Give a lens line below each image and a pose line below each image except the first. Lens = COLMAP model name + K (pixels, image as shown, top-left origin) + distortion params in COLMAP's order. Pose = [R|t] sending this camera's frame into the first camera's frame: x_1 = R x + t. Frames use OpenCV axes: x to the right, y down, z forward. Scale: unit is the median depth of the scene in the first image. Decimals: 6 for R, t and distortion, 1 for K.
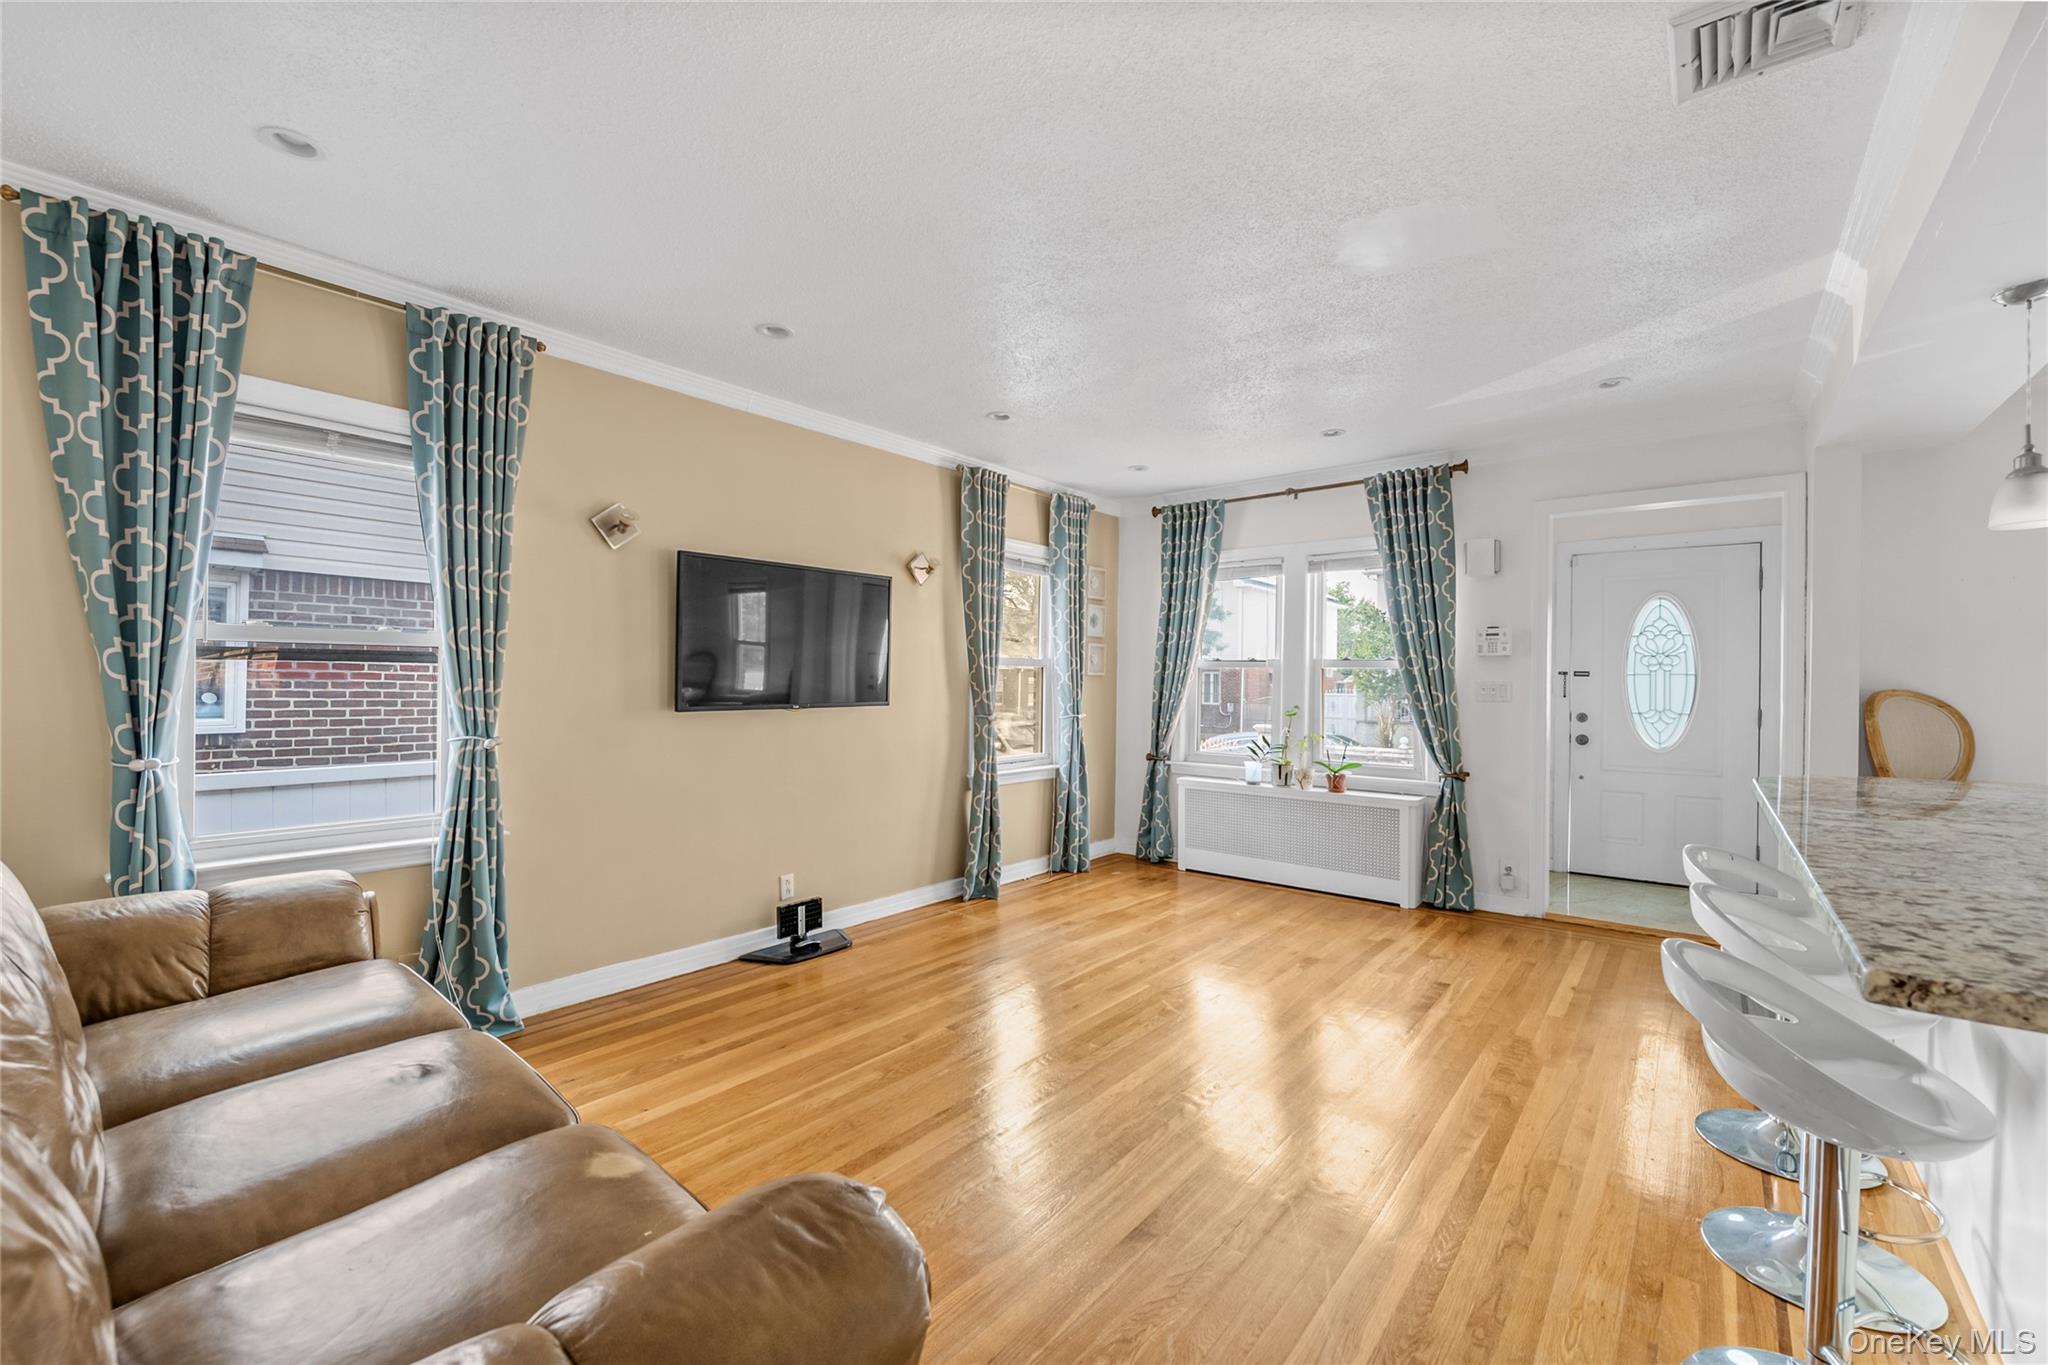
lens RADIAL K [[834.3, 0, 1020.6], [0, 834.3, 680.4], [0, 0, 1]] dist [-0.009496, -0.000465]
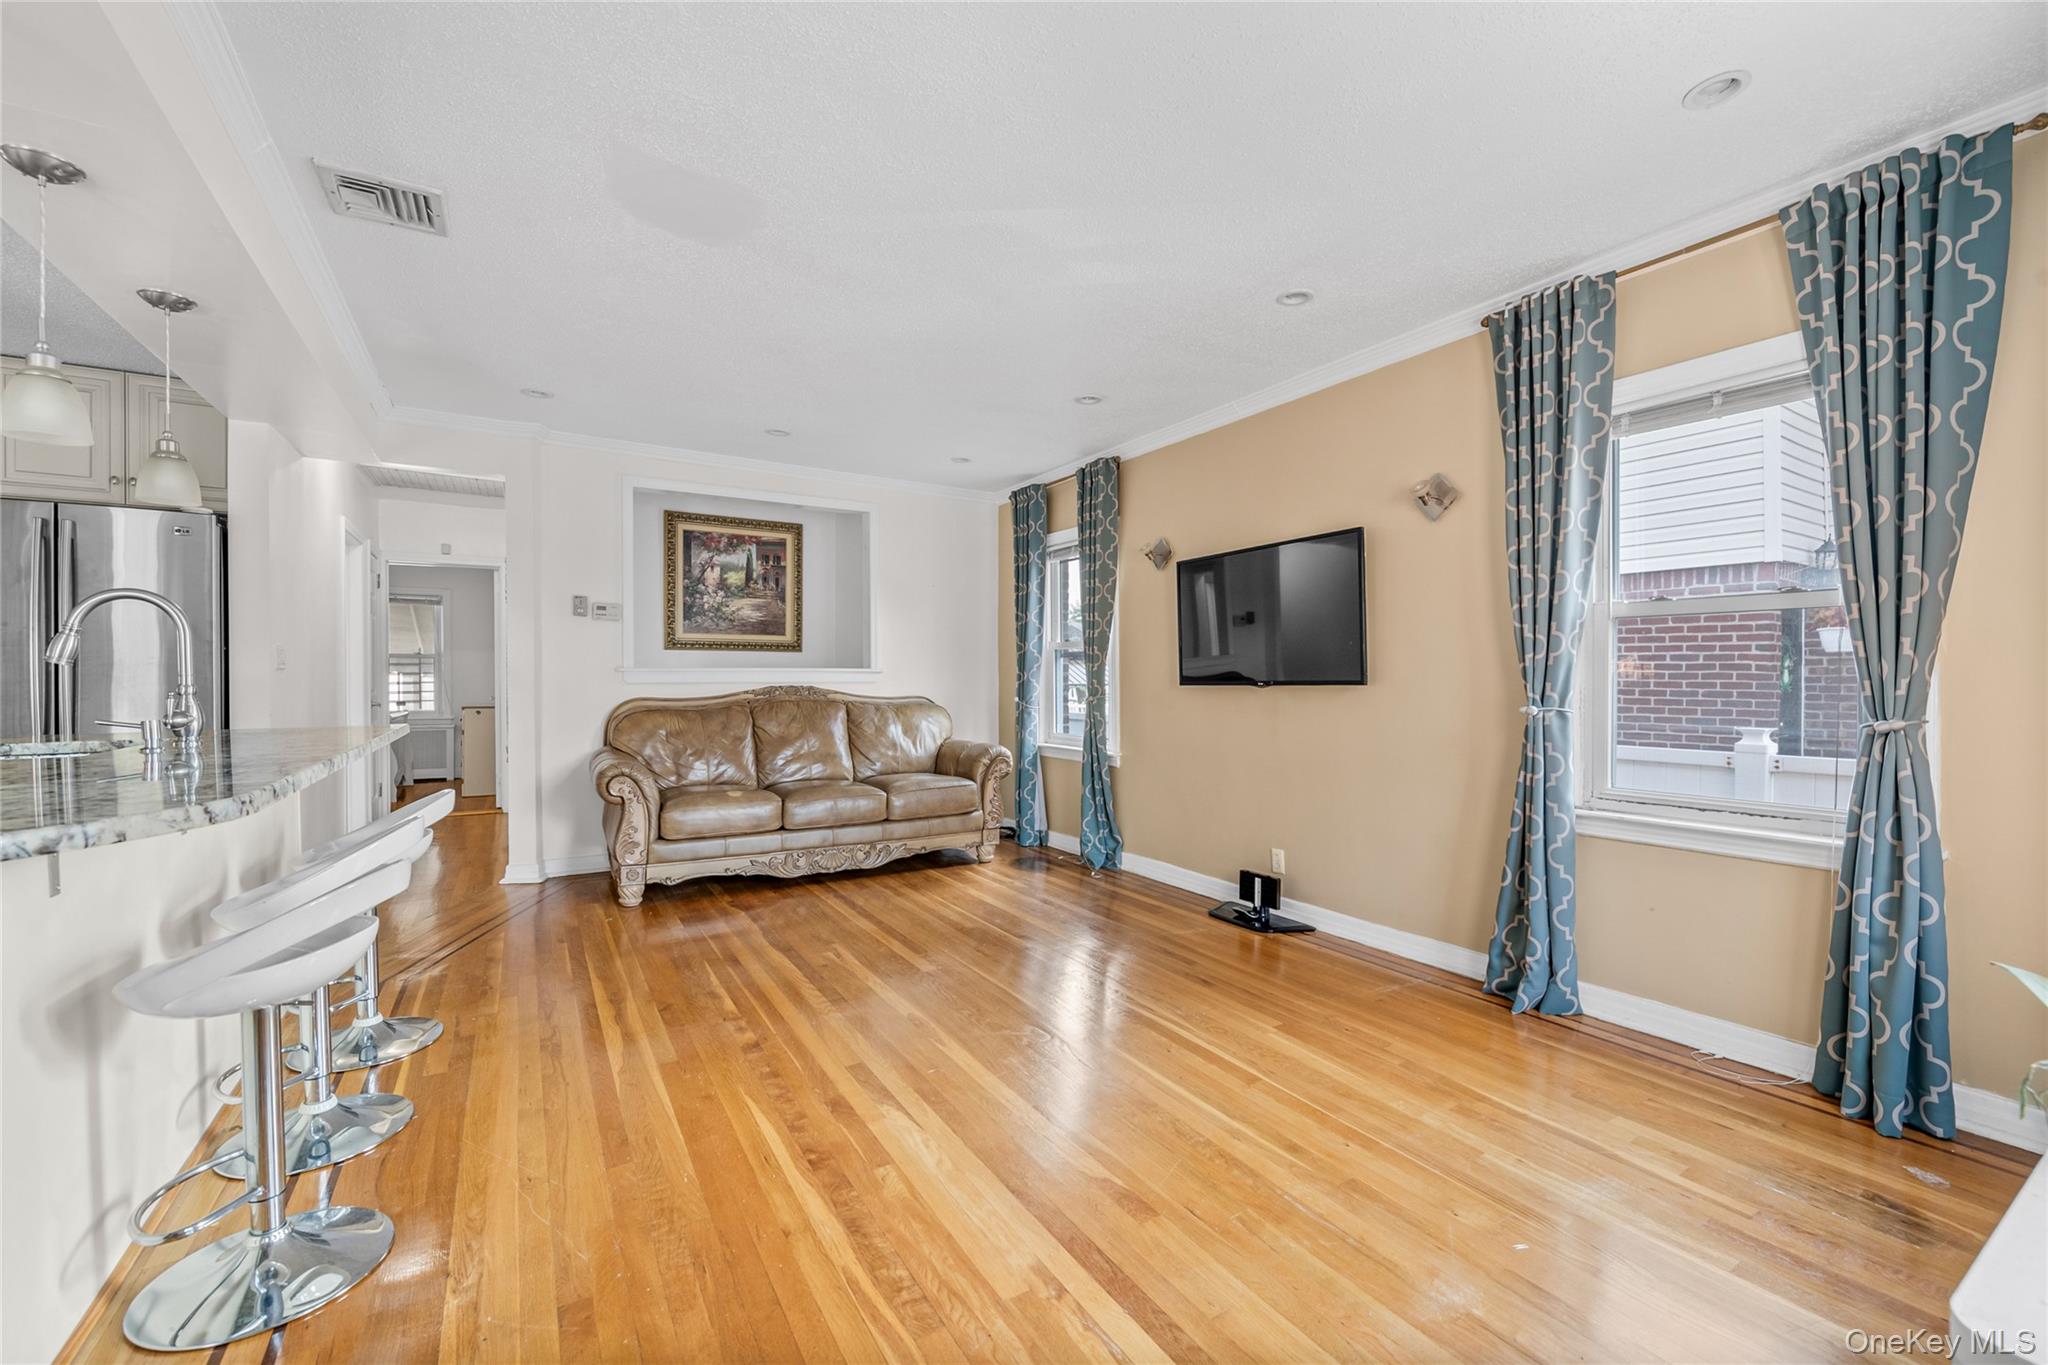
lens RADIAL K [[834.3, 0, 1040.6], [0, 834.3, 688.1], [0, 0, 1]] dist [-0.009496, -0.000465]
pose [[-0.312567, 0.006552, -0.949873, 0.688035], [0.001582, 0.999978, 0.006377, 0.024459], [0.949894, 0.000491, -0.312570, 0.917264]]
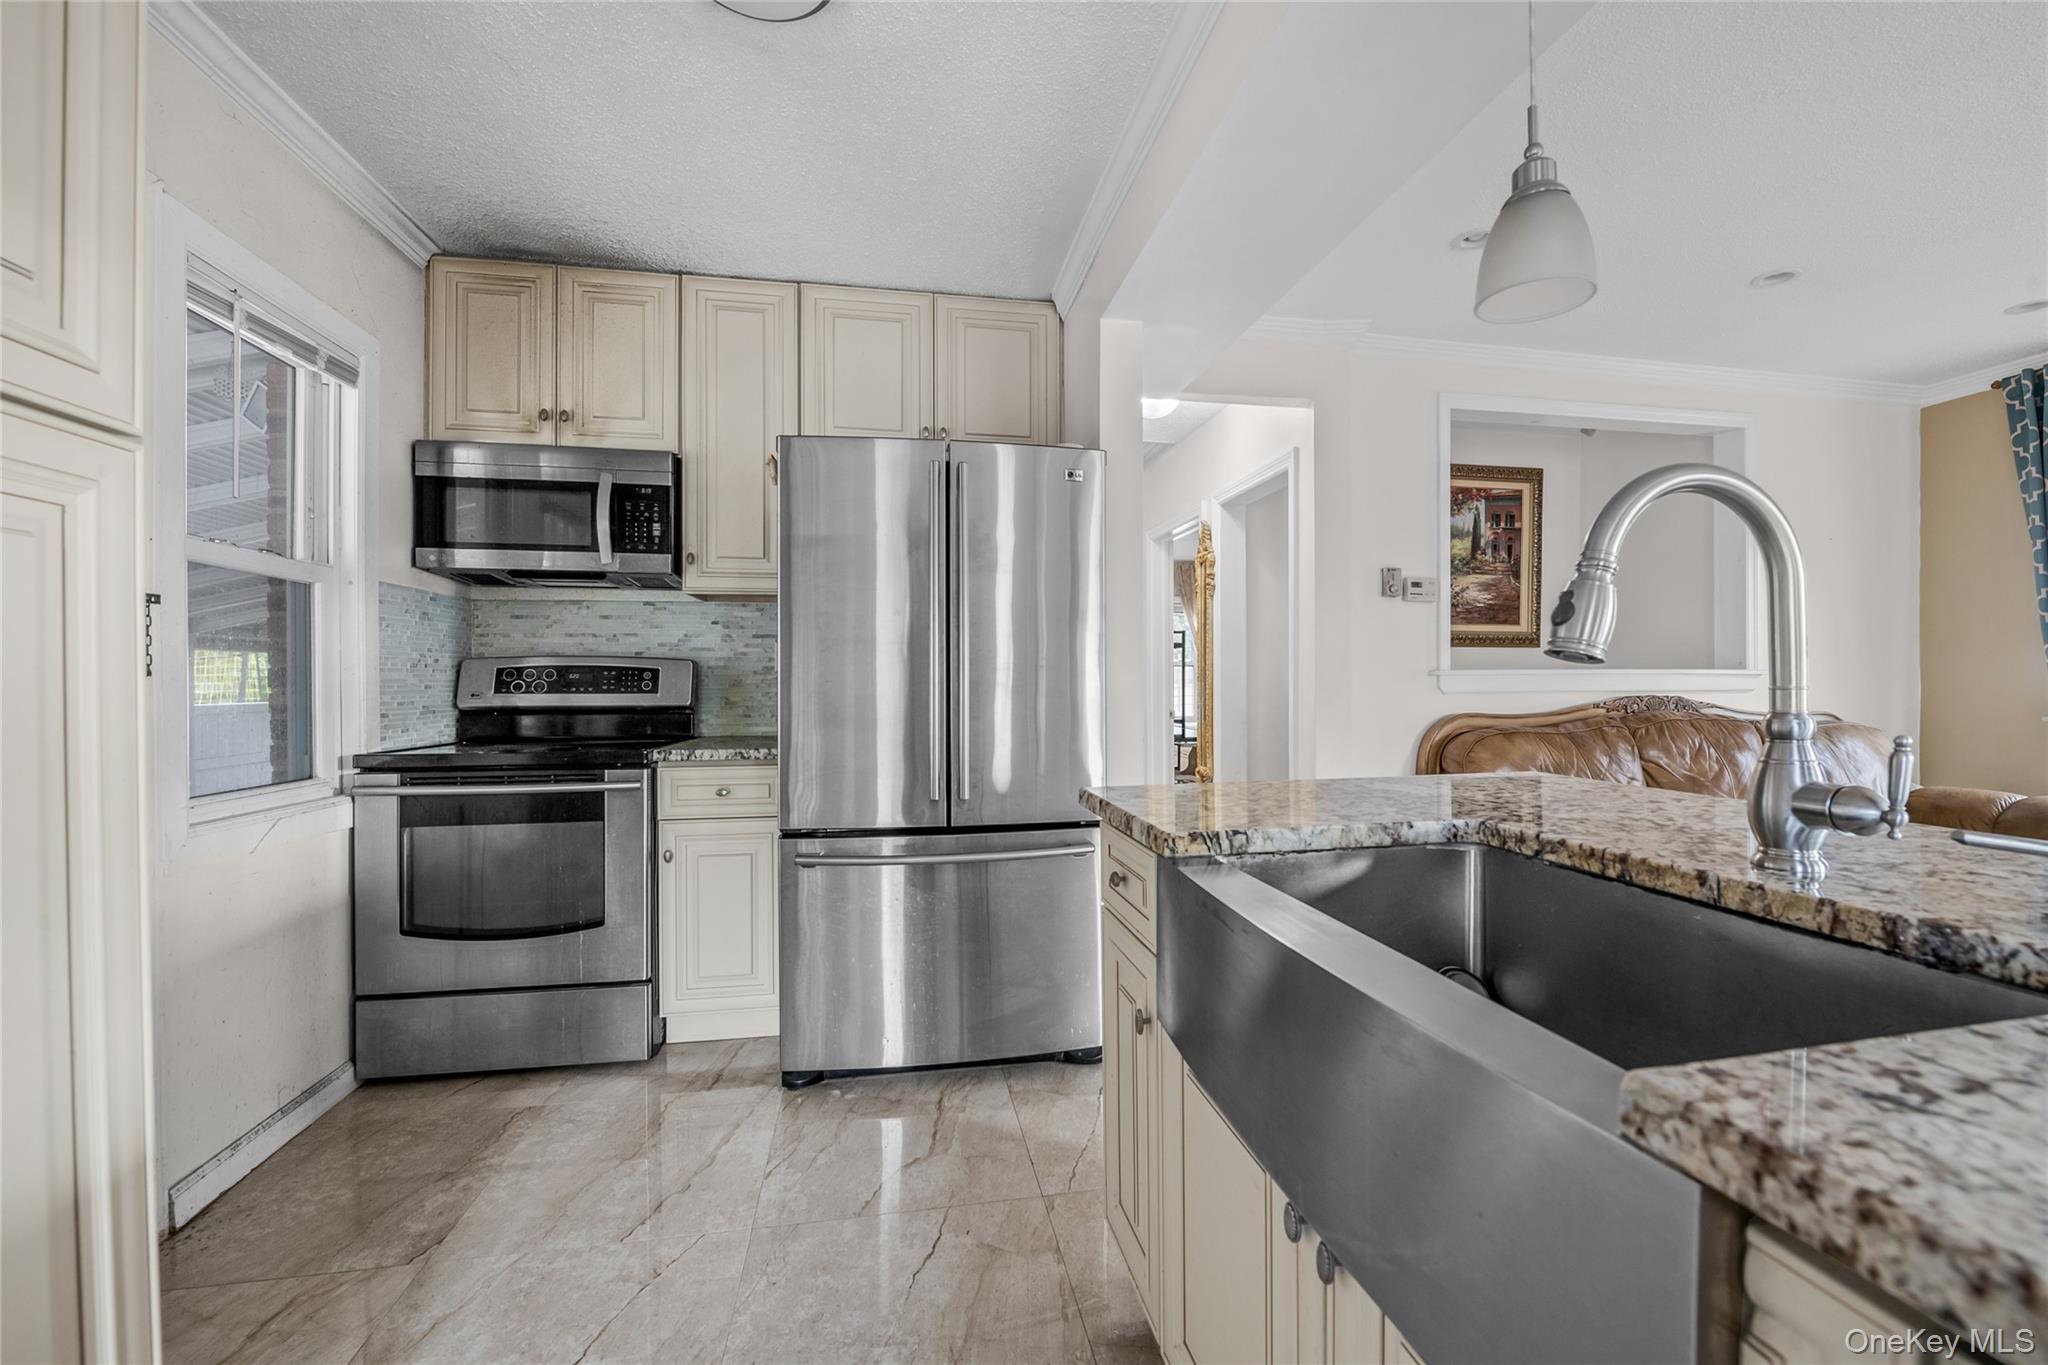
lens RADIAL K [[834.3, 0, 1025.9], [0, 834.3, 682.9], [0, 0, 1]] dist [-0.009496, -0.000465]
pose [[-0.639073, -0.001878, -0.769144, 0.638885], [0.003604, 0.999979, -0.005437, 0.017214], [0.769137, -0.006247, -0.639053, 0.241330]]
